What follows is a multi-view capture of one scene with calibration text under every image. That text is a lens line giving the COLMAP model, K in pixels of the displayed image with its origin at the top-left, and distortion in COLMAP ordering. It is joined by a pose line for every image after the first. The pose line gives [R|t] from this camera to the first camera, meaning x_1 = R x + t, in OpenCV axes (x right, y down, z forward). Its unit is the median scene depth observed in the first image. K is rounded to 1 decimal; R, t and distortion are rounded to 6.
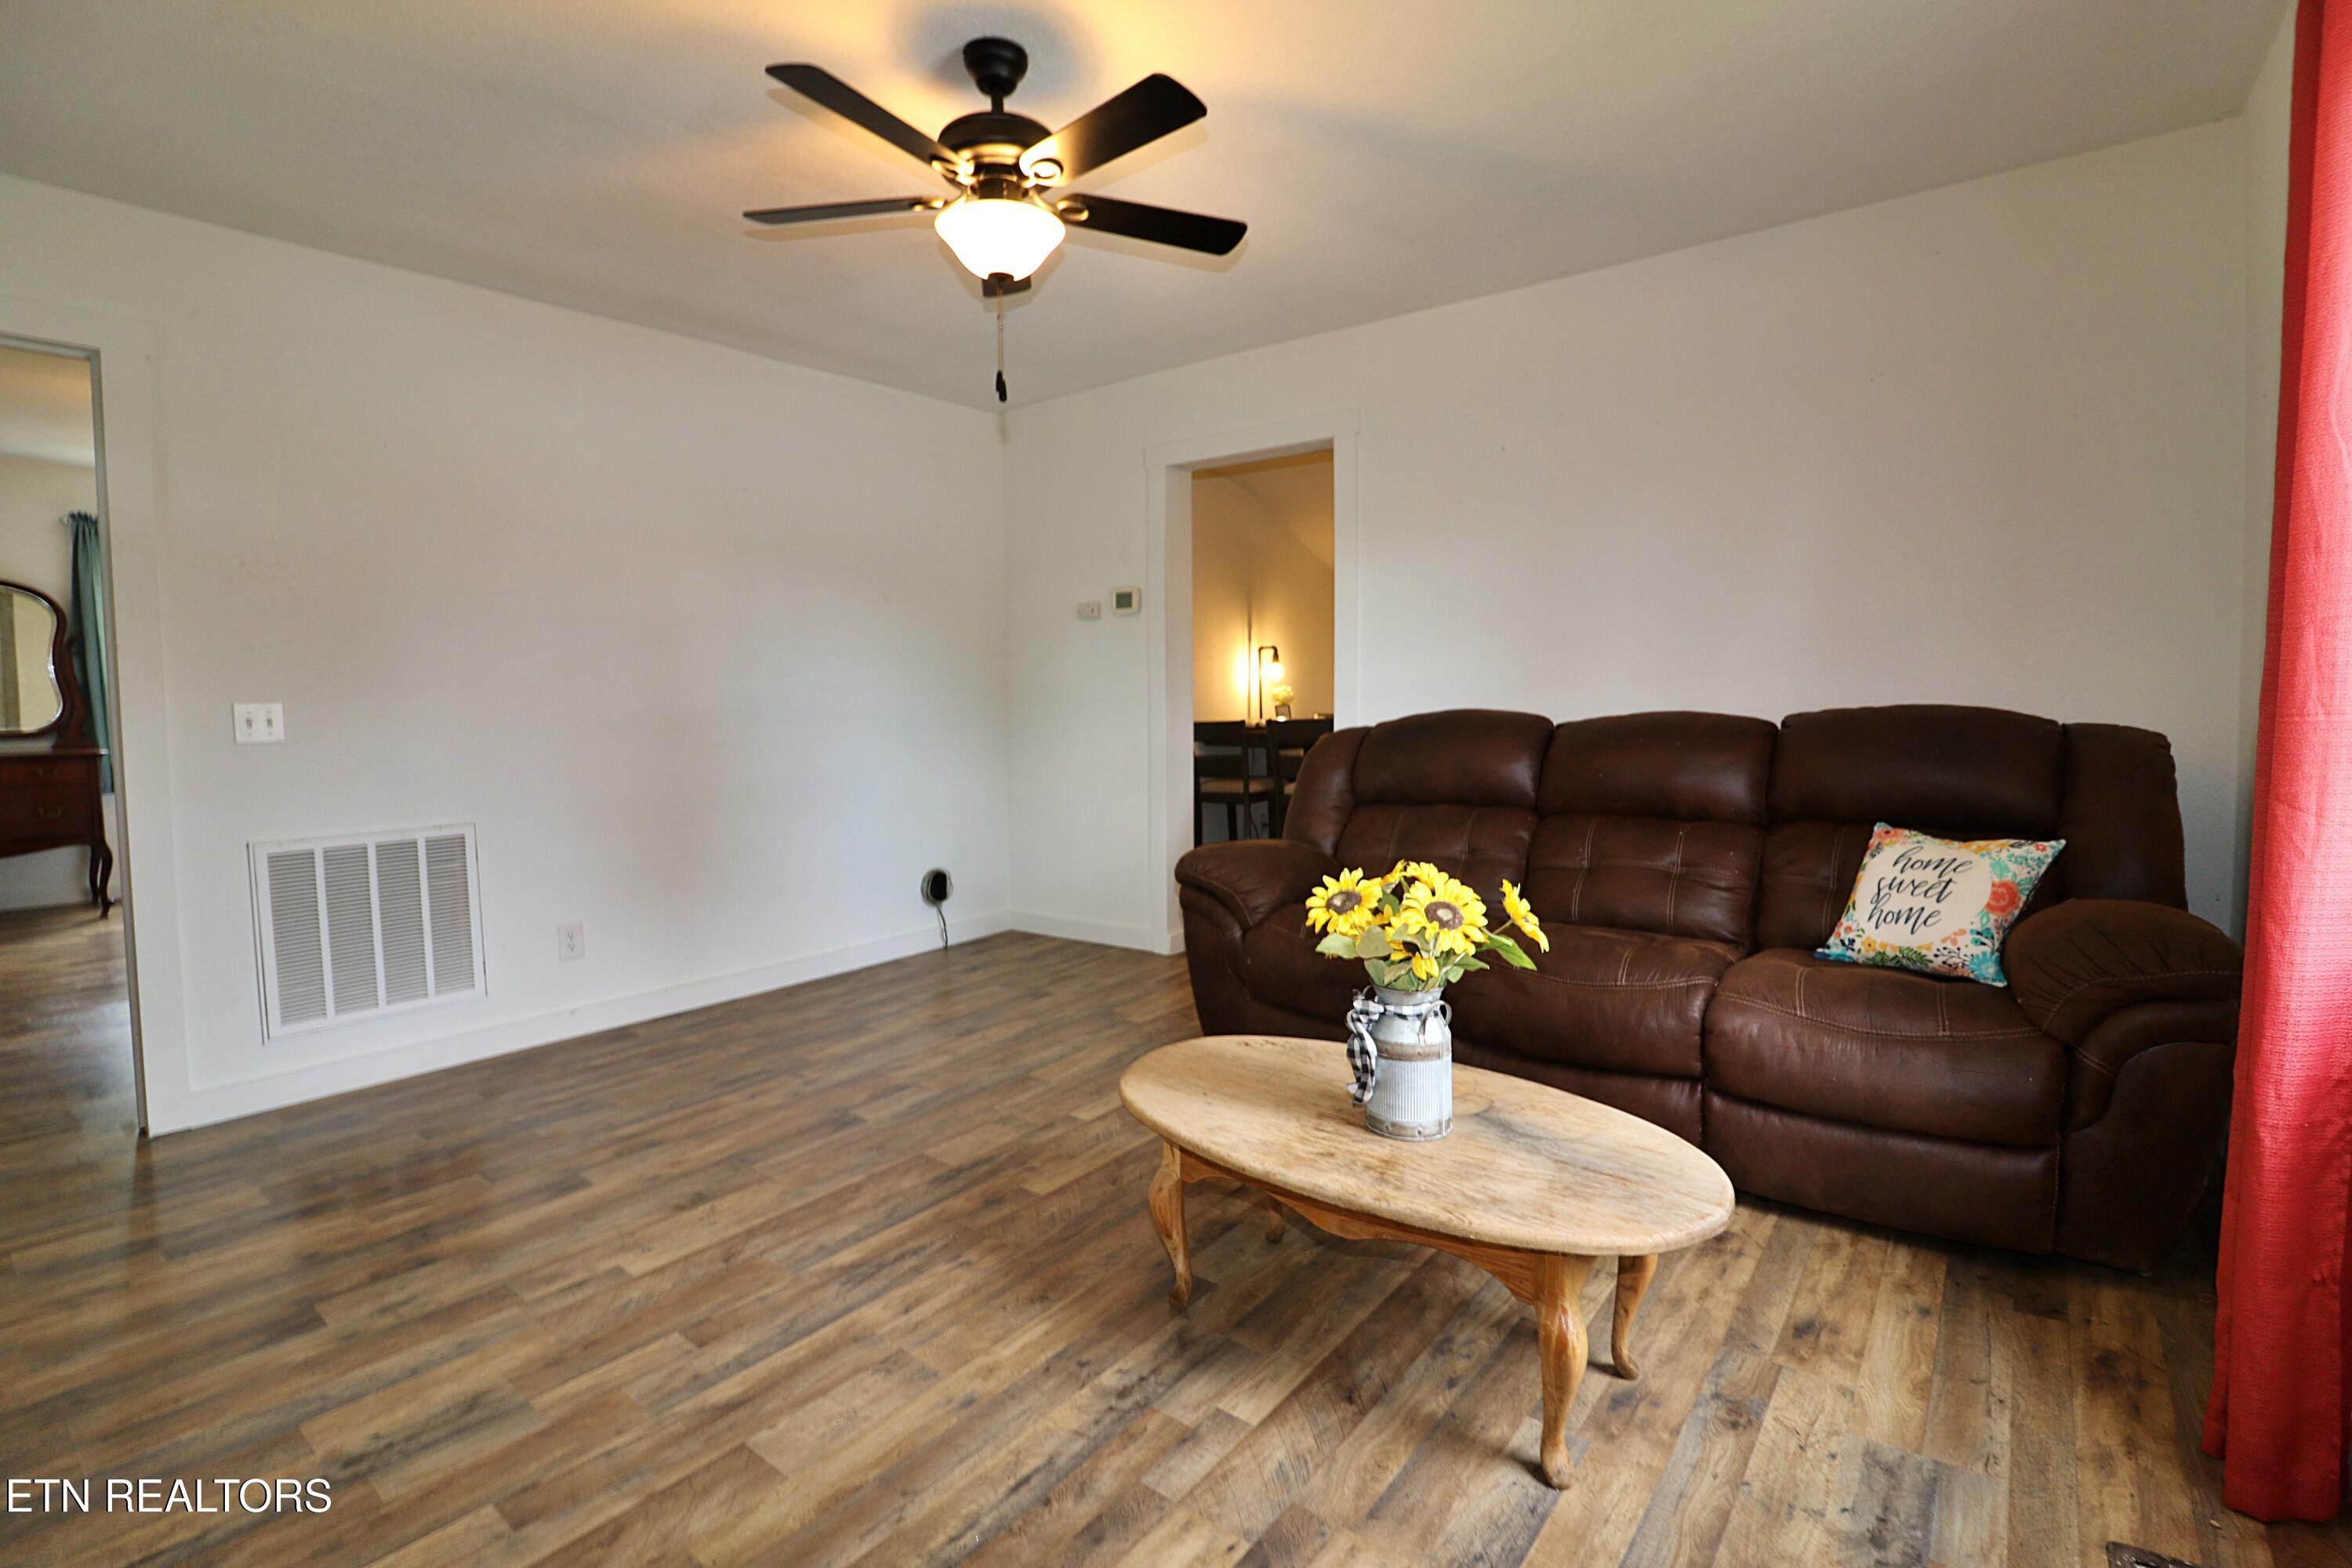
lens RADIAL K [[1075.5, 0, 1173.4], [0, 1075.5, 767.2], [0, 0, 1]] dist [-0.002762, -0.012005]
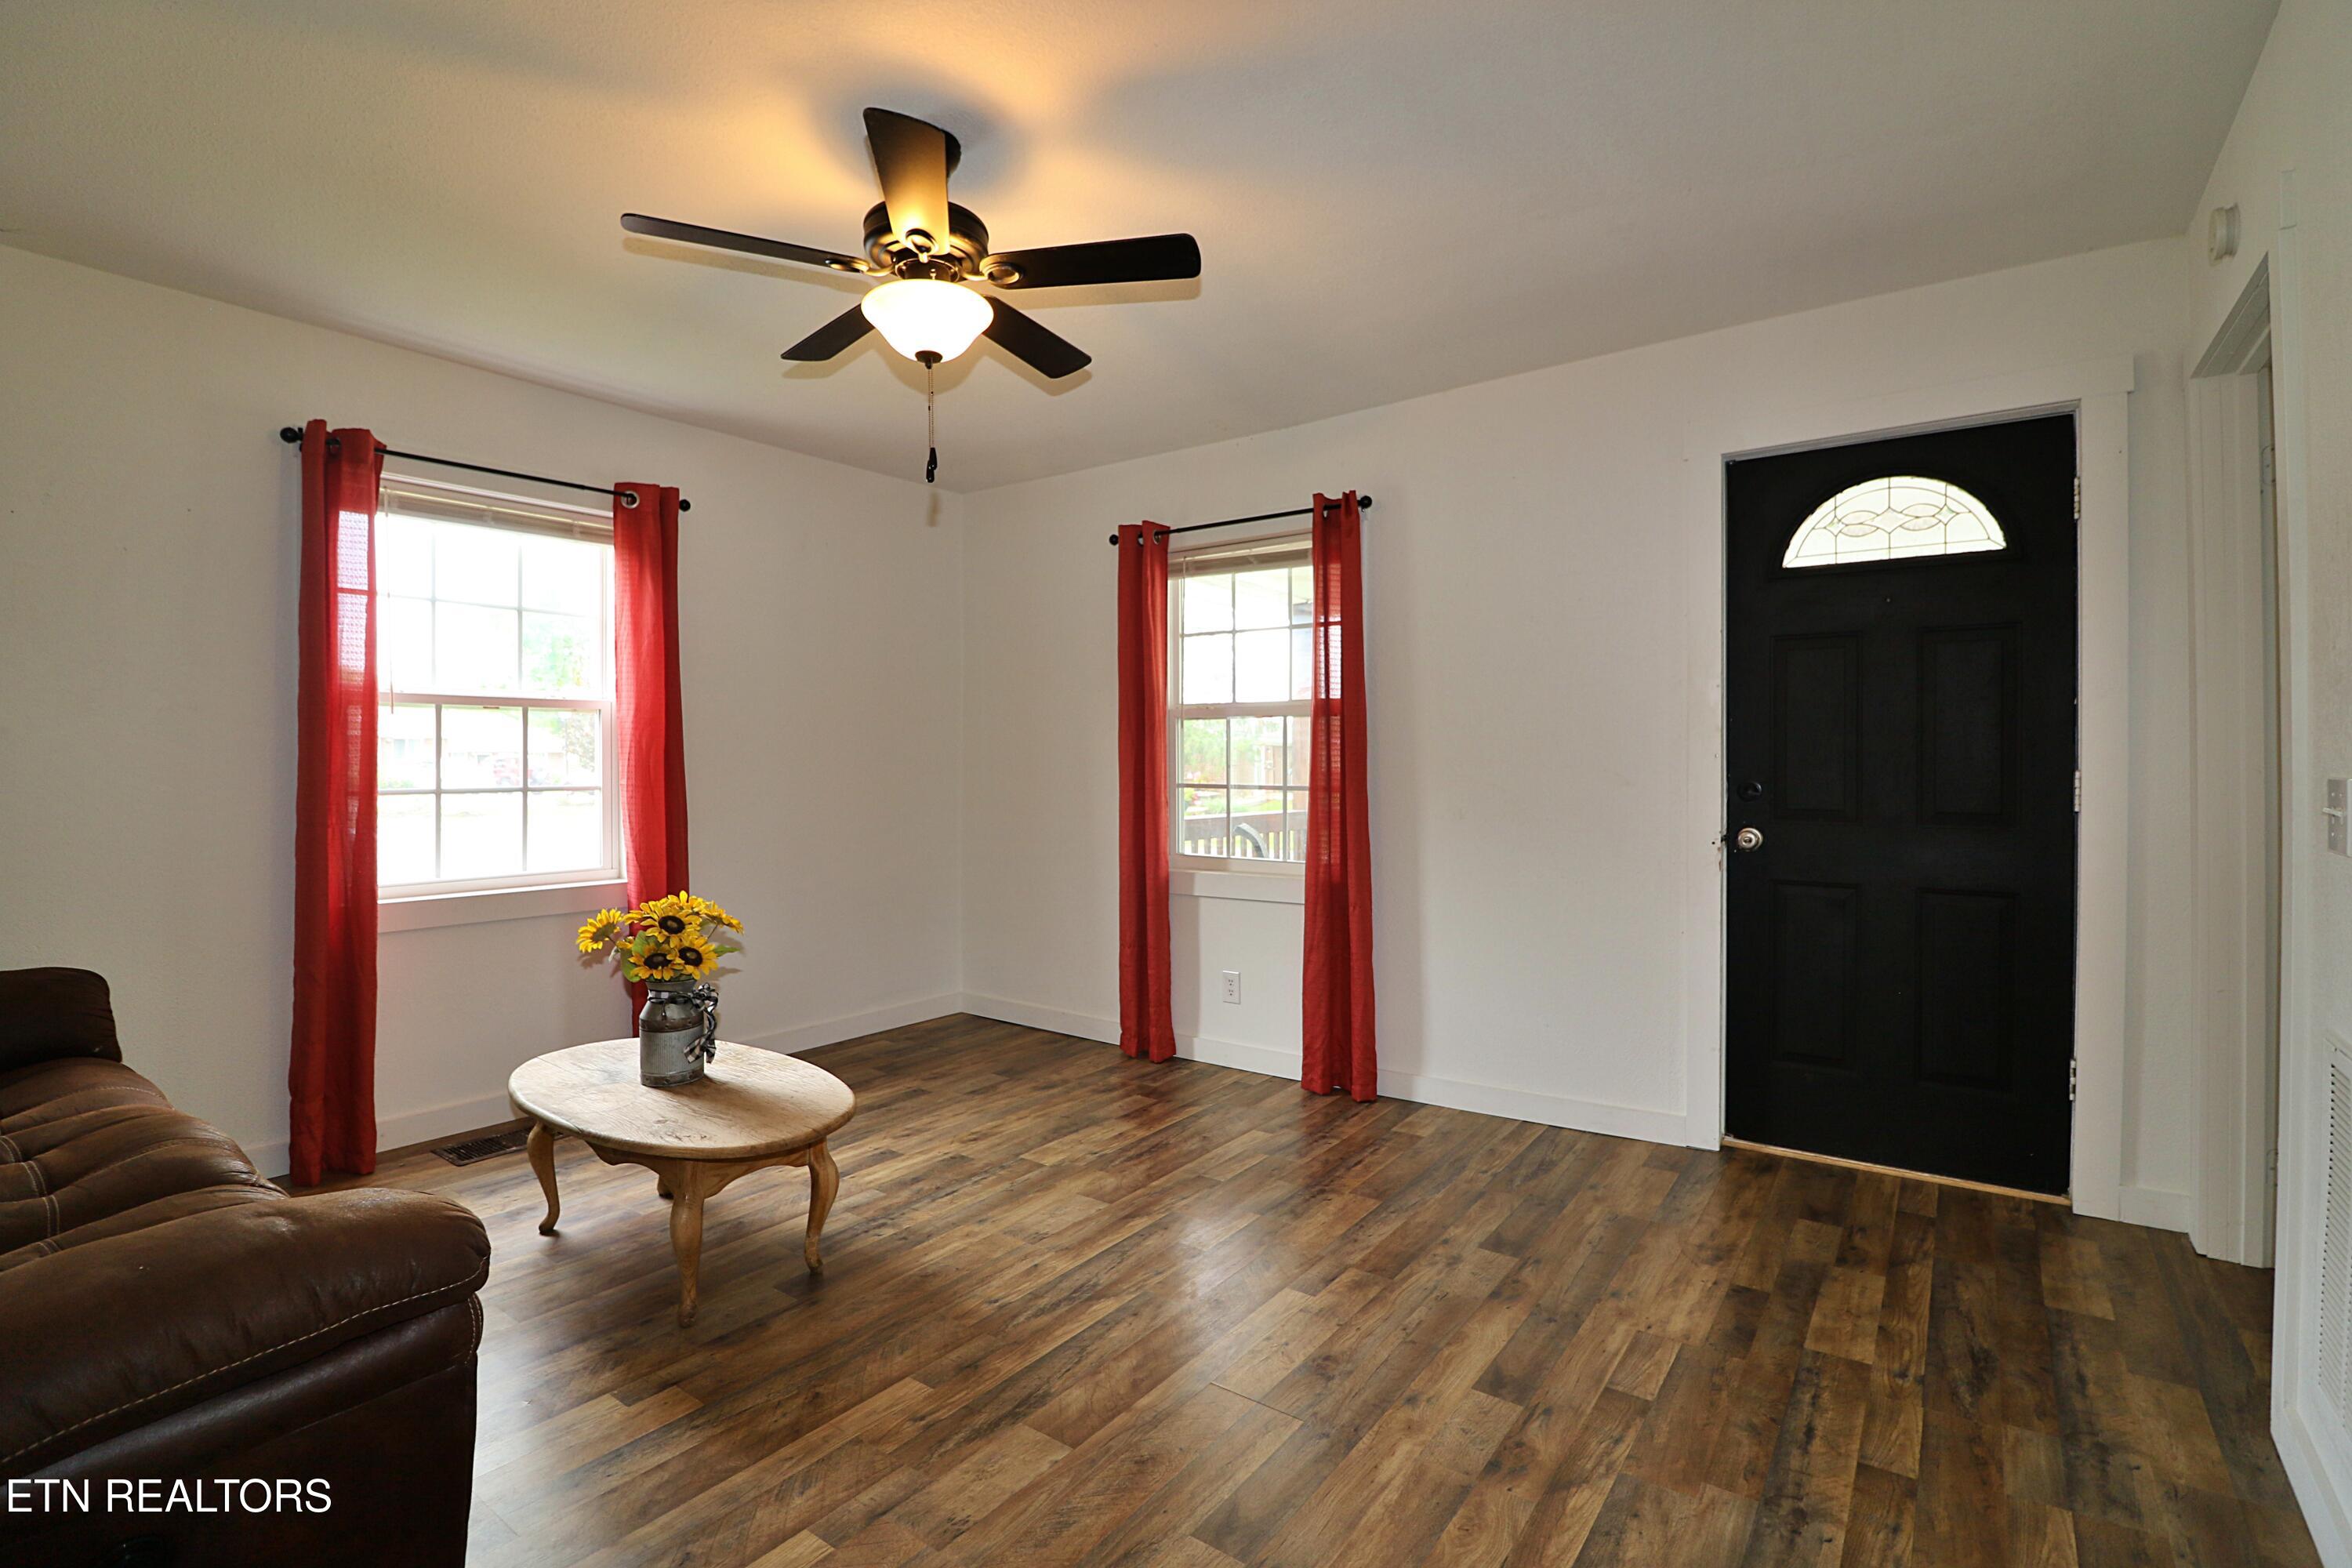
lens RADIAL K [[1075.5, 0, 1173.4], [0, 1075.5, 767.2], [0, 0, 1]] dist [-0.002762, -0.012005]
pose [[-0.999391, 0.016717, -0.030644, -0.325336], [0.014297, 0.996886, 0.077553, -0.145558], [0.031845, 0.077067, -0.996517, 1.890018]]
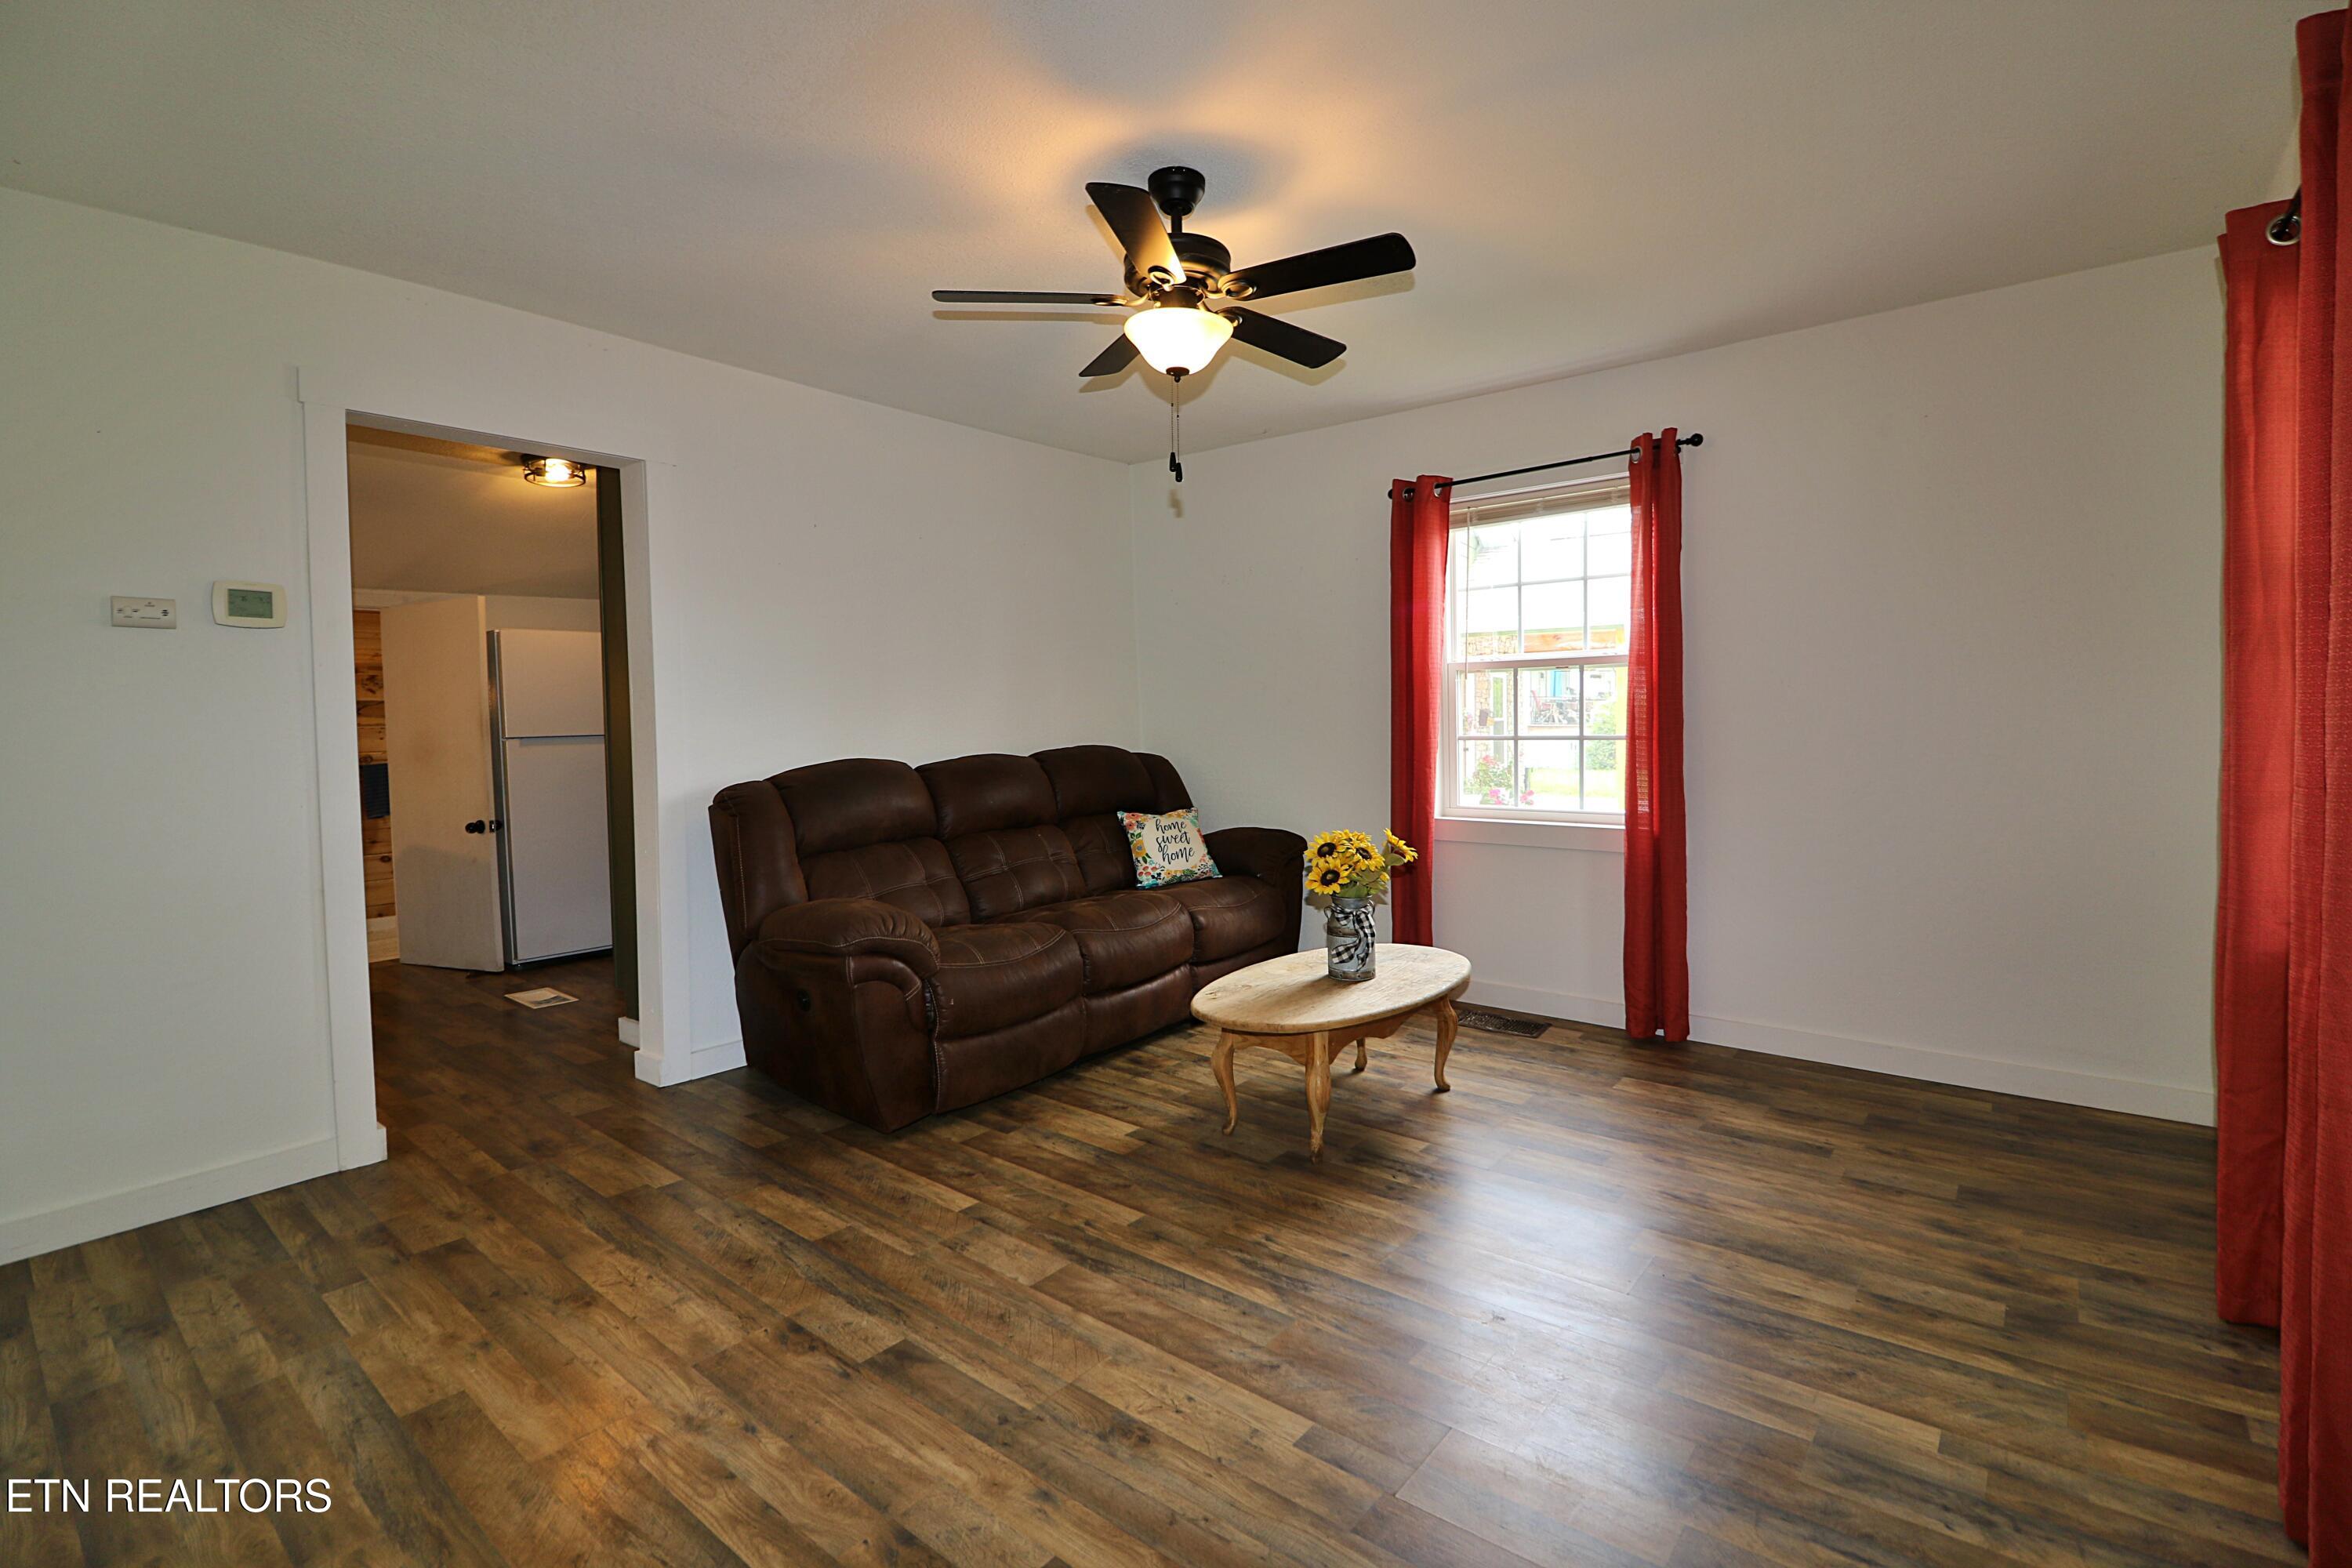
lens RADIAL K [[1075.5, 0, 1173.4], [0, 1075.5, 767.2], [0, 0, 1]] dist [-0.002762, -0.012005]
pose [[0.026023, -0.033178, 0.999111, -1.218517], [0.089696, 0.995495, 0.030722, -0.073812], [-0.995629, 0.088817, 0.028882, 0.945463]]
